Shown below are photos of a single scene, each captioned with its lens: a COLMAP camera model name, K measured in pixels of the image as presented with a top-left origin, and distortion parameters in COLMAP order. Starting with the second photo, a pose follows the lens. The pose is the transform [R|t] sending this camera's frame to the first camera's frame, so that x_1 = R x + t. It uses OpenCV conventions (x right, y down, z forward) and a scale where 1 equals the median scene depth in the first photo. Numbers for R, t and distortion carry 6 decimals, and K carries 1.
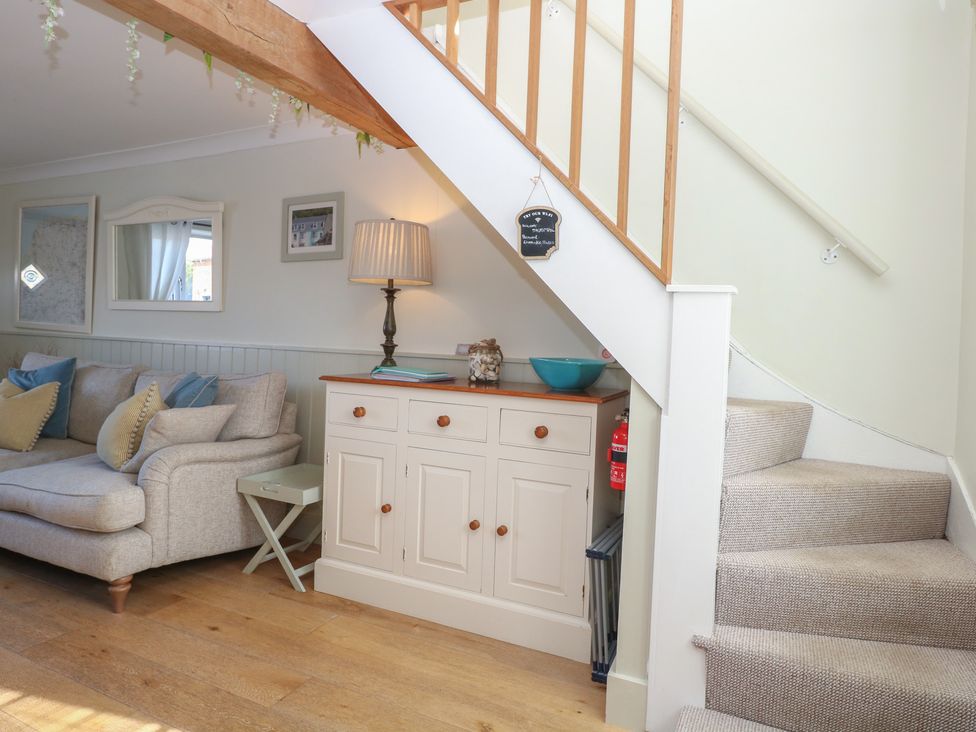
lens RADIAL K [[654.9, 0, 484.6], [0, 654.9, 364.7], [0, 0, 1]] dist [0.007740, -0.002461]
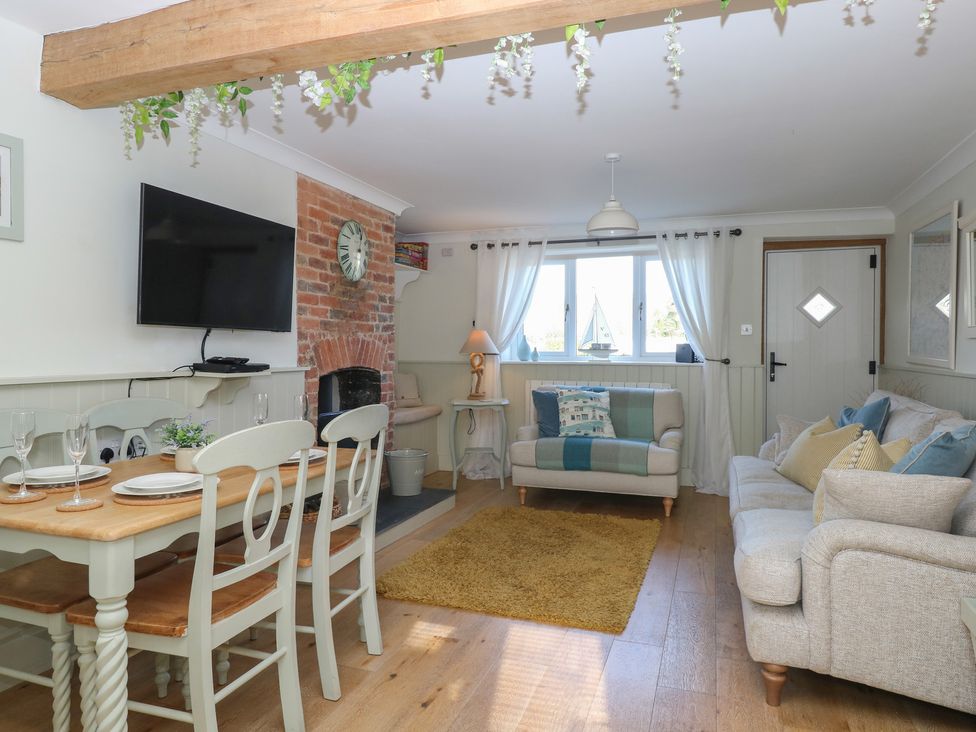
lens RADIAL K [[654.9, 0, 483.6], [0, 654.9, 360.6], [0, 0, 1]] dist [0.007740, -0.002461]
pose [[0.123939, -0.013431, -0.992199, 0.219891], [-0.044274, 0.998838, -0.019051, -0.025040], [0.991302, 0.046289, 0.123201, 0.491283]]
